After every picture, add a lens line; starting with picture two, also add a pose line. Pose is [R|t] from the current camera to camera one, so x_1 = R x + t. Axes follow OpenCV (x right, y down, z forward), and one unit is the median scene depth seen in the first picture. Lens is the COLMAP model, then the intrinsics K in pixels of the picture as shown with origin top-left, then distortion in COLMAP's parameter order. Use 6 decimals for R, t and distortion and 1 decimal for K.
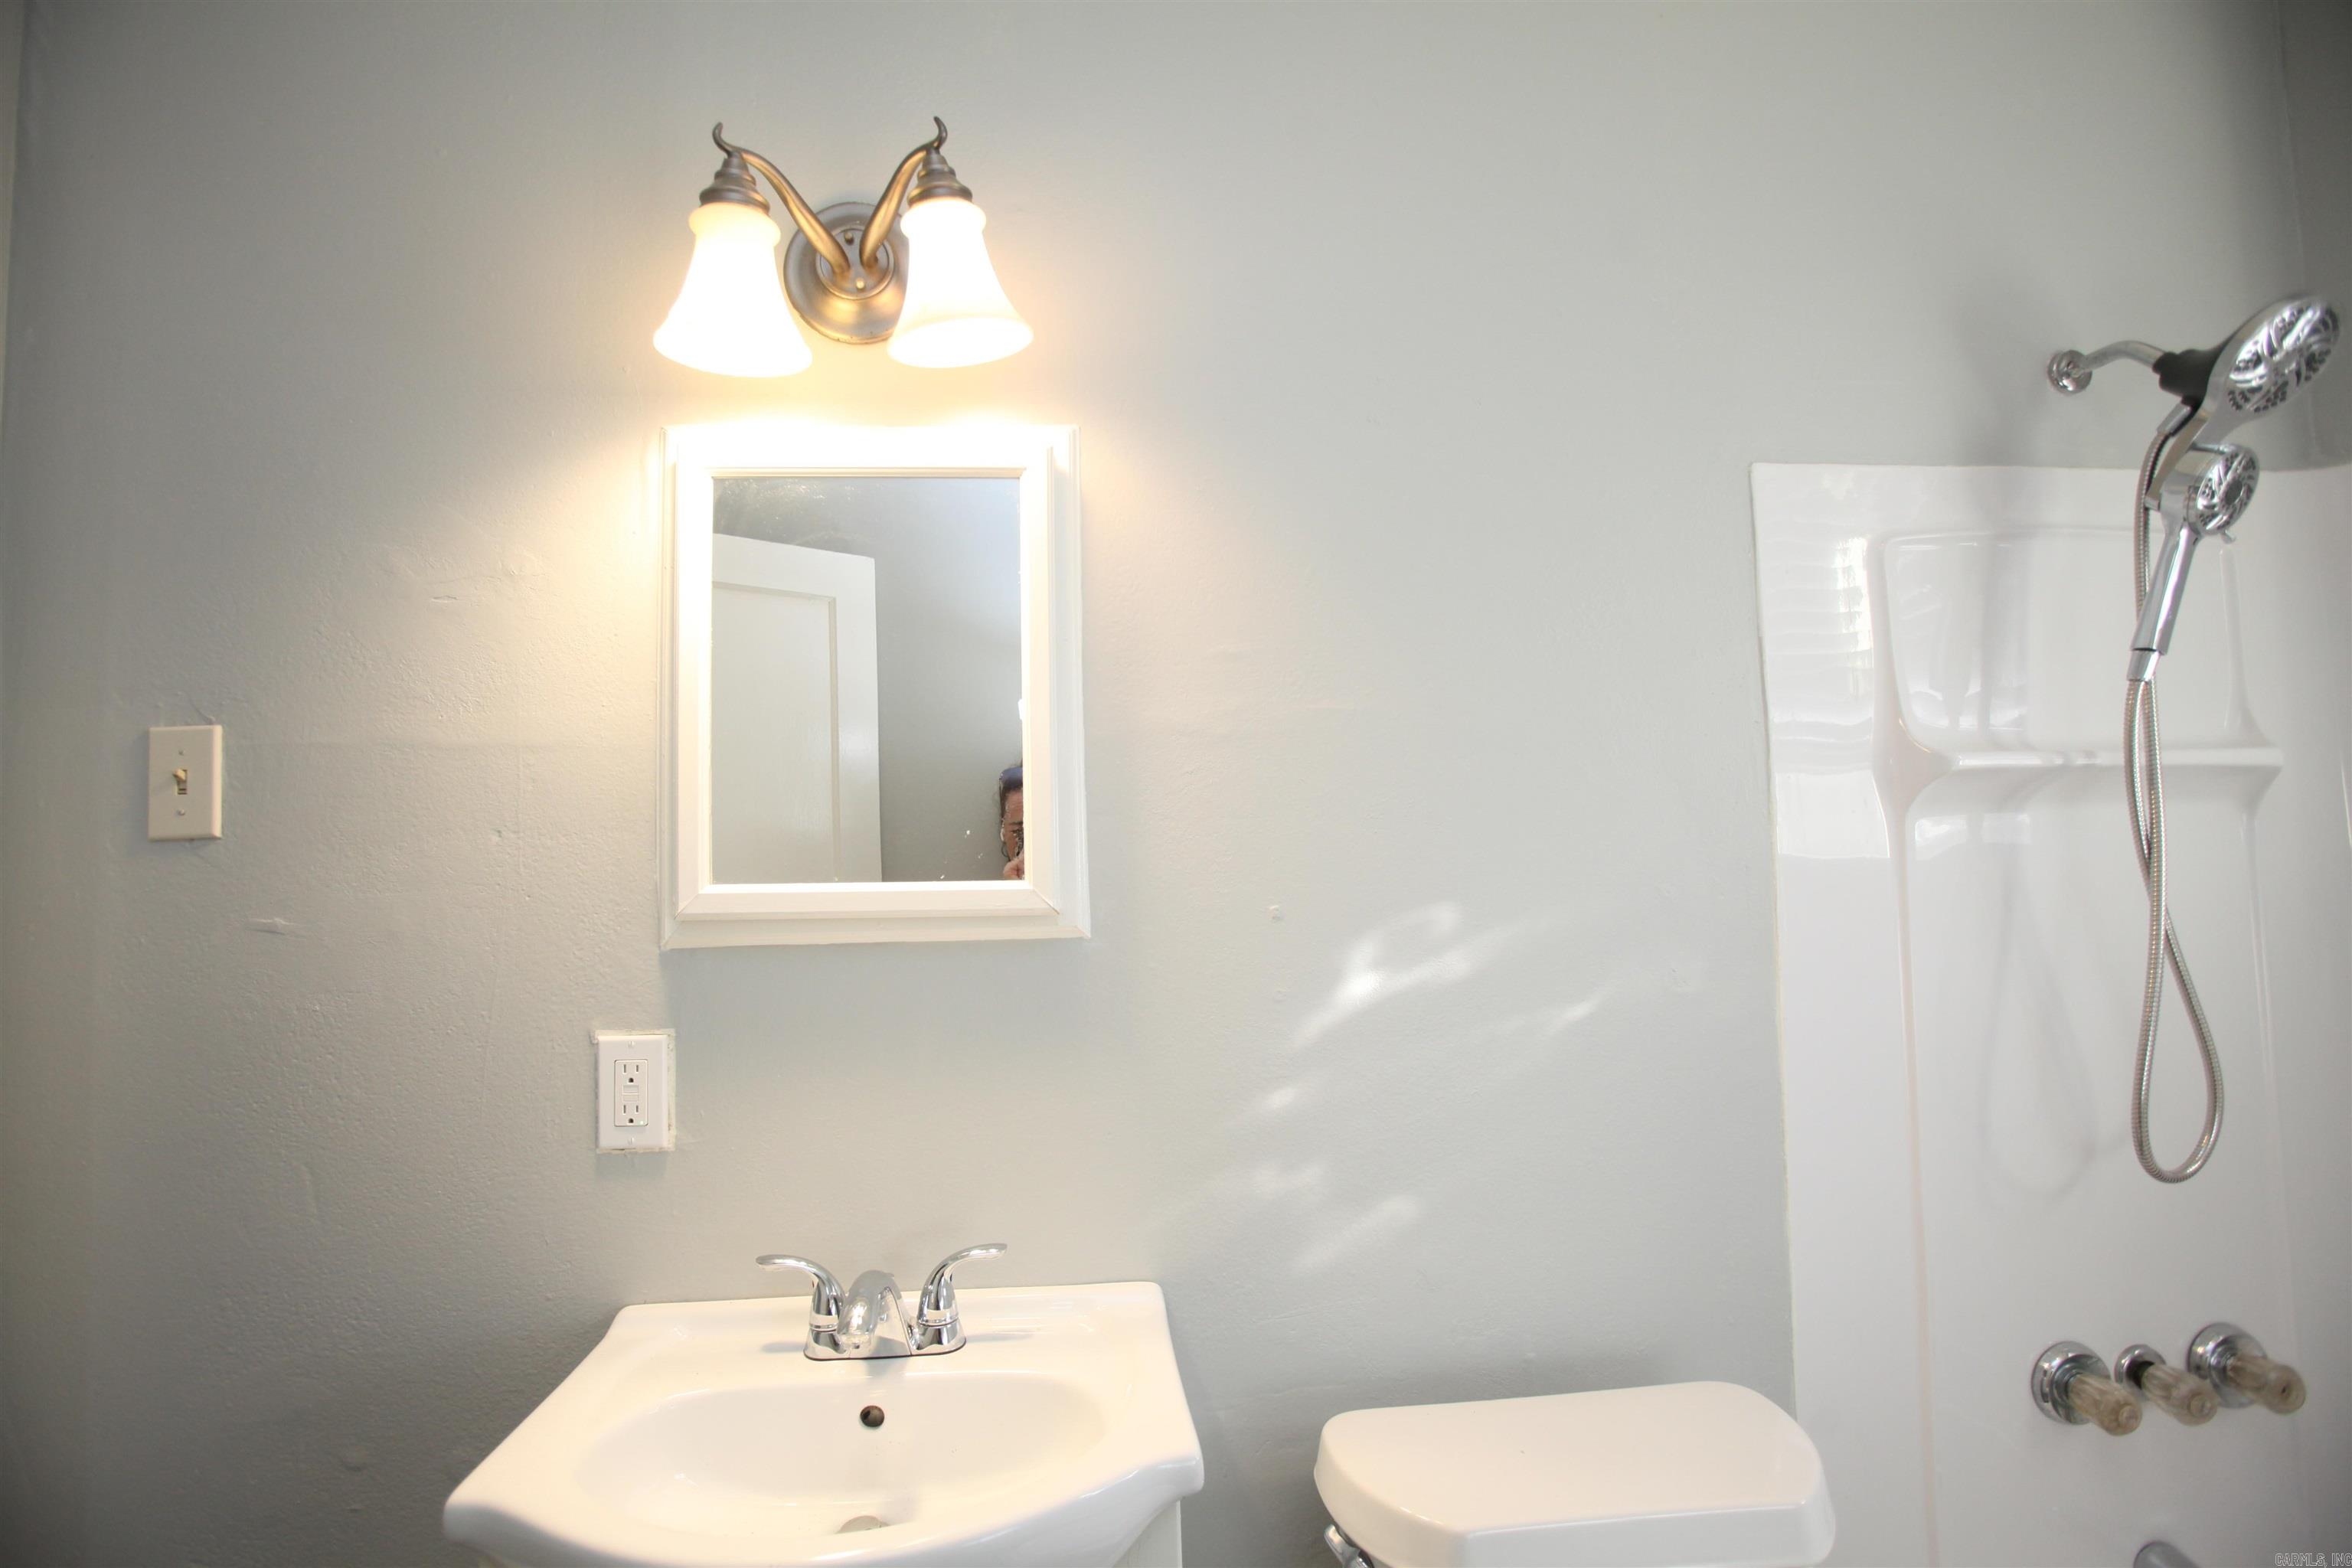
lens RADIAL K [[1091.5, 0, 1209.4], [0, 1091.5, 789.1], [0, 0, 1]] dist [-0.036614, 0.014460]
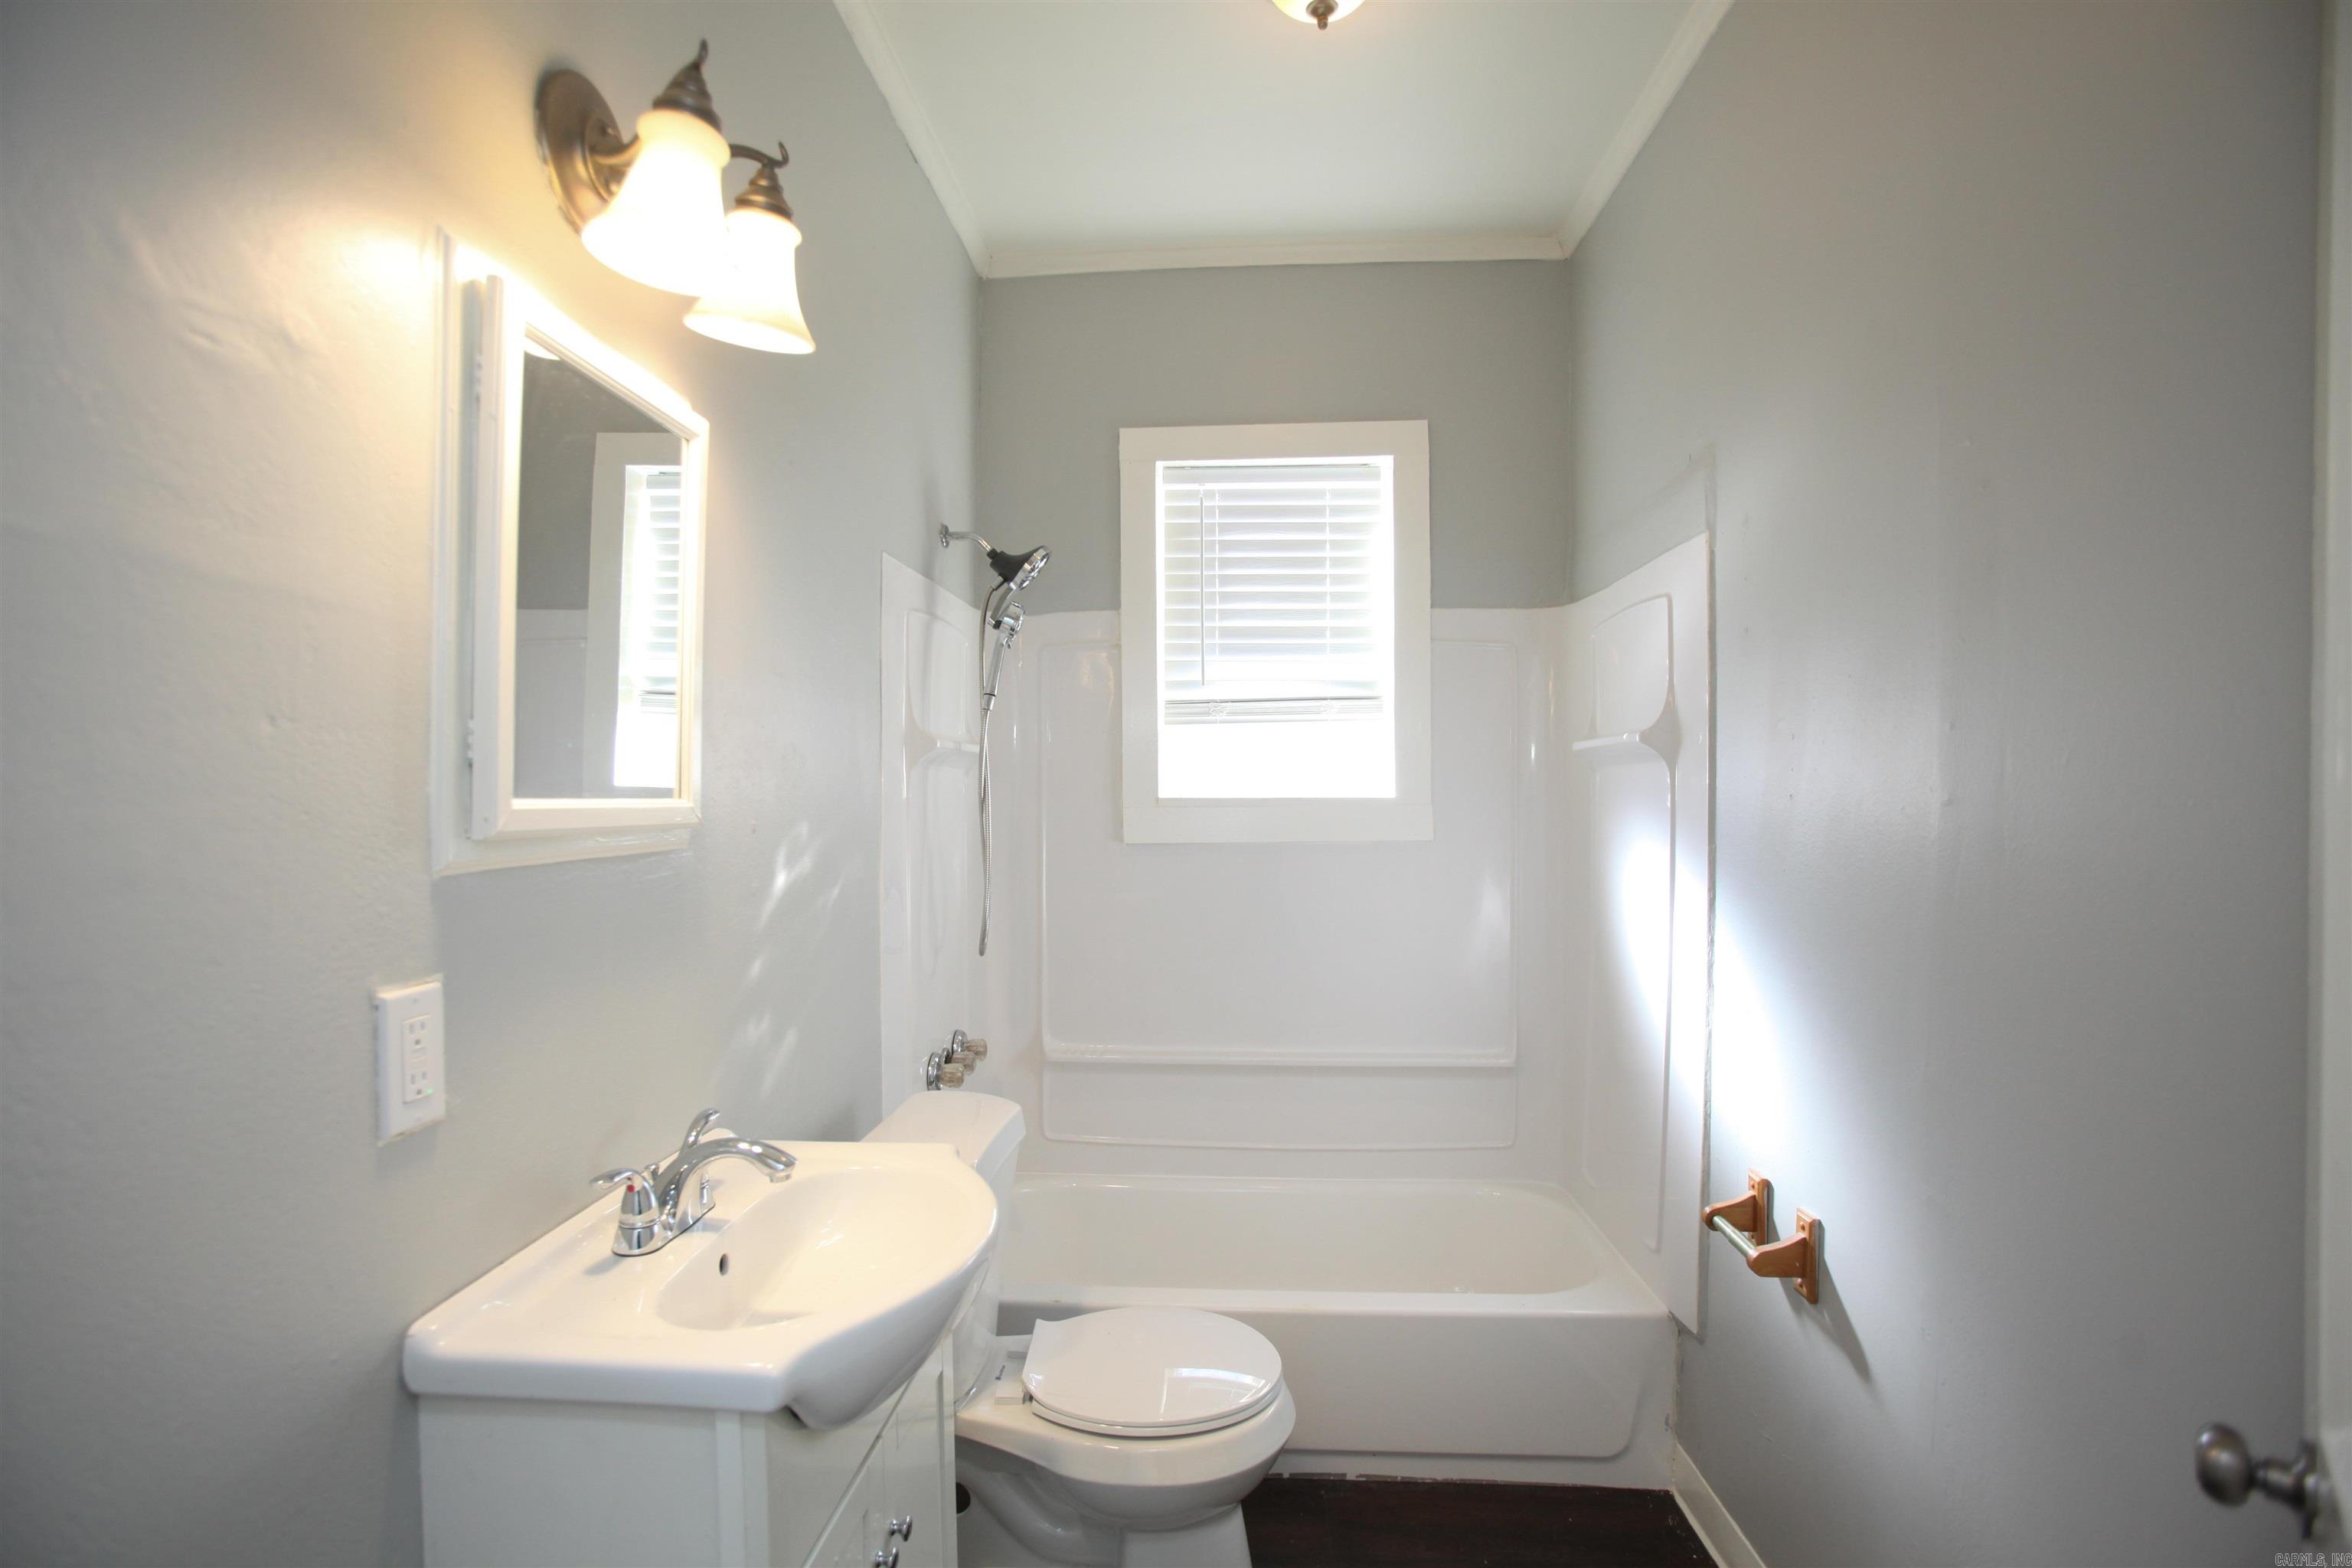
lens RADIAL K [[1165.6, 0, 1176.0], [0, 1165.6, 784.0], [0, 0, 1]] dist [-0.000372, 0.000043]
pose [[0.137777, 0.026547, 0.990107, -1.306913], [-0.062442, 0.997885, -0.018066, 0.058700], [-0.988493, -0.059335, 0.139144, 0.332854]]
